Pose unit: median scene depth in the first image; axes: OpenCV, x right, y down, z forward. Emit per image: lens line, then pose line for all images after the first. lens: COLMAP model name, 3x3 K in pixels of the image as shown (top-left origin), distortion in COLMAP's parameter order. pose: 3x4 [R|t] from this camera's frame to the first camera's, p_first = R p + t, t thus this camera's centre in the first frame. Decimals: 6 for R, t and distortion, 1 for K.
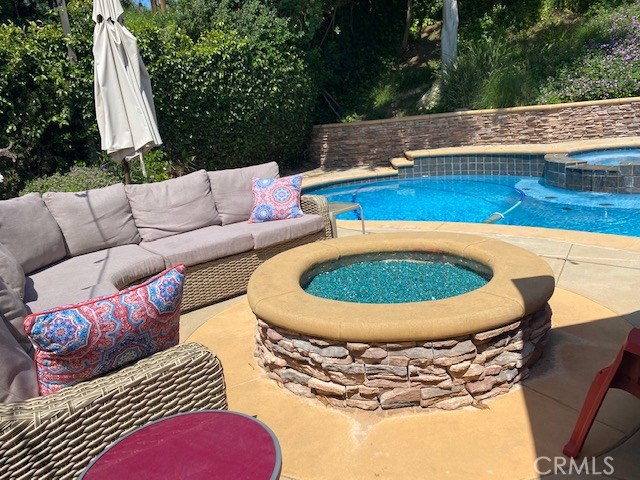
lens RADIAL K [[544.2, 0, 320.0], [0, 544.2, 240.0], [0, 0, 1]] dist [0.090043, -0.119316]
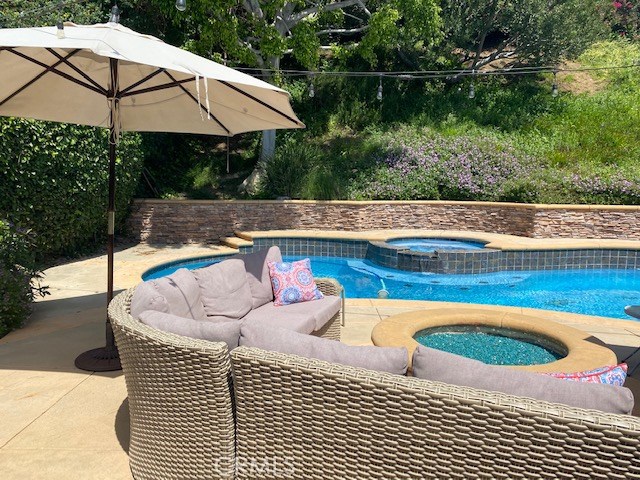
lens RADIAL K [[544.2, 0, 320.0], [0, 544.2, 240.0], [0, 0, 1]] dist [0.090043, -0.119316]
pose [[0.825168, 0.031370, 0.564016, -0.342538], [0.043226, 0.992023, -0.118416, -0.015556], [-0.563231, 0.122093, 0.817229, 0.053482]]
